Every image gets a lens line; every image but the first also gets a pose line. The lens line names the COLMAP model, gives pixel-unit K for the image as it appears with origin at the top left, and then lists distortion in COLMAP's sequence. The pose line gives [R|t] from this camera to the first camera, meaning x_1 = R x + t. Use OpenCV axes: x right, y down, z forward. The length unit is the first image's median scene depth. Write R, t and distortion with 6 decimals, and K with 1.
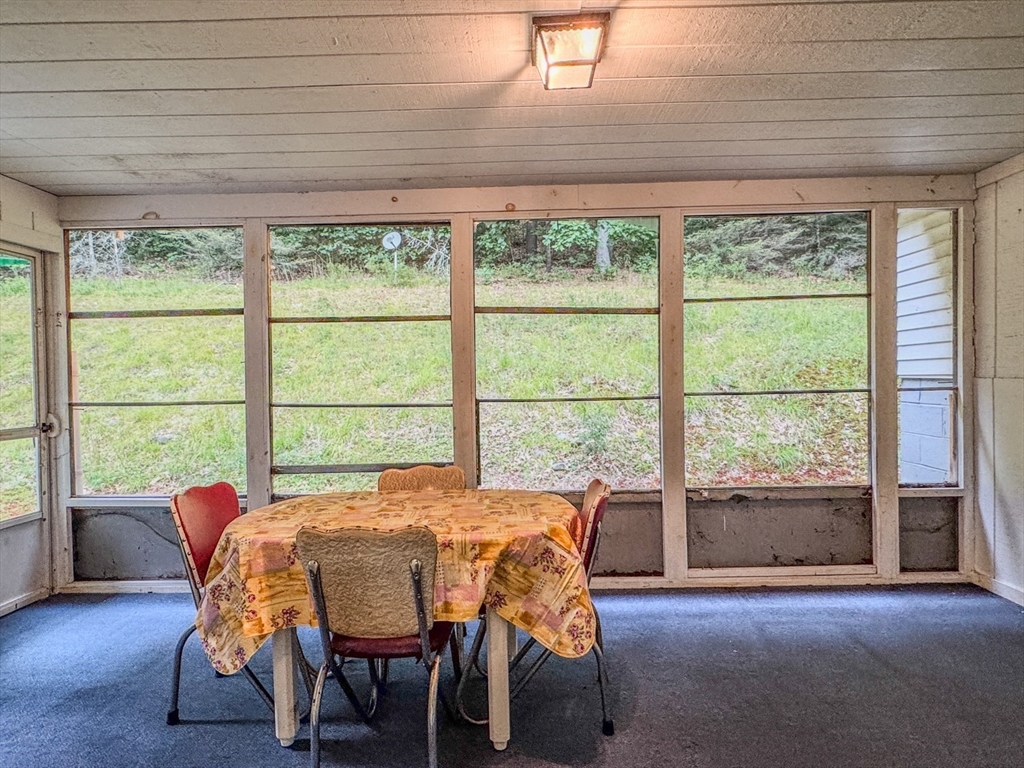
lens RADIAL K [[573.1, 0, 510.7], [0, 573.1, 387.3], [0, 0, 1]] dist [-0.004024, 0.003265]
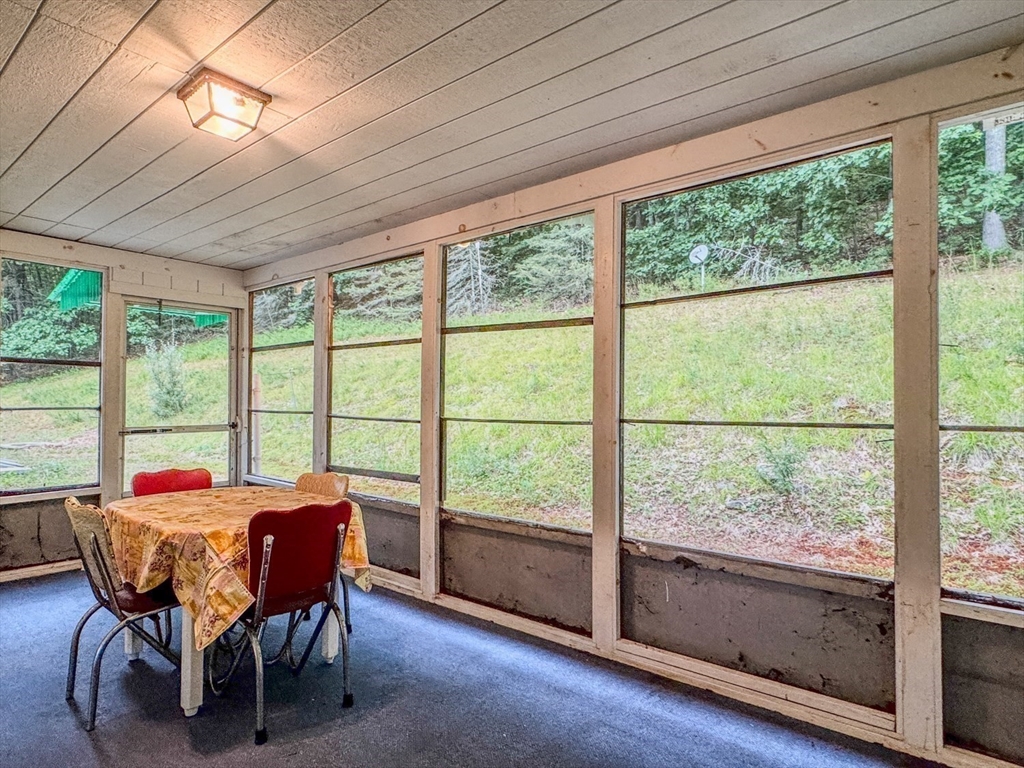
lens RADIAL K [[573.1, 0, 510.7], [0, 573.1, 387.3], [0, 0, 1]] dist [-0.004024, 0.003265]
pose [[0.787421, 0.004973, -0.616396, 0.679793], [-0.024101, 0.999451, -0.022724, -0.012796], [0.615944, 0.032749, 0.787109, 0.262196]]
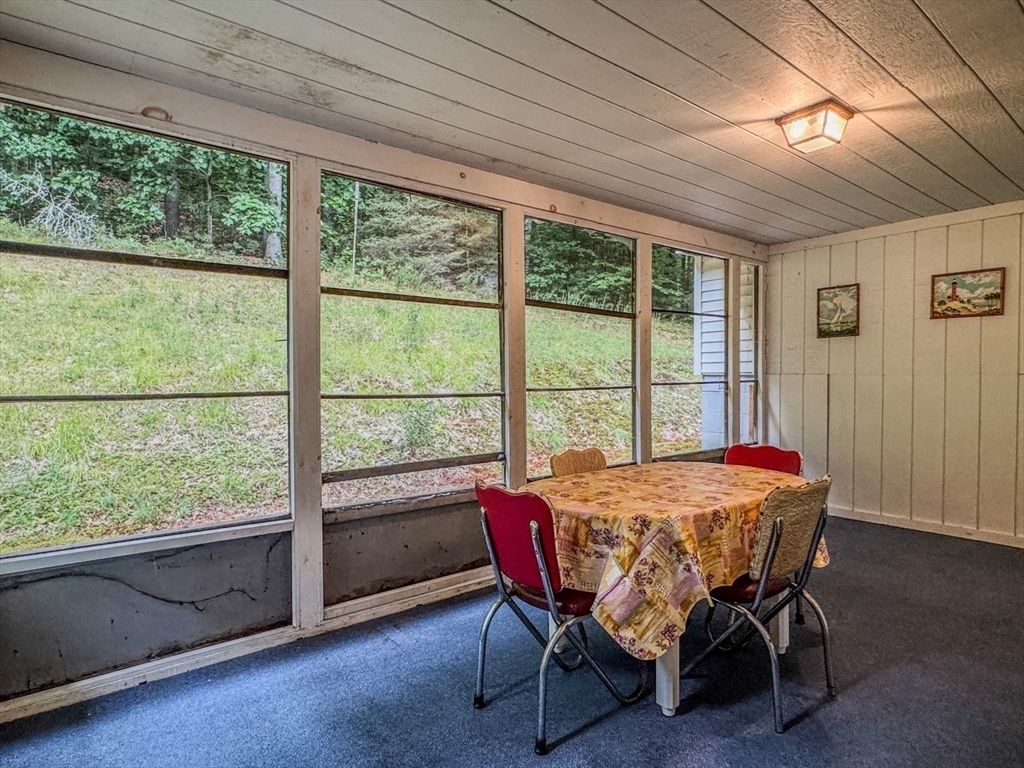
lens RADIAL K [[573.1, 0, 510.7], [0, 573.1, 387.3], [0, 0, 1]] dist [-0.004024, 0.003265]
pose [[0.771252, -0.000219, 0.636530, -0.730324], [0.003394, 0.999987, -0.003769, 0.022824], [-0.636521, 0.005067, 0.771242, 0.223490]]
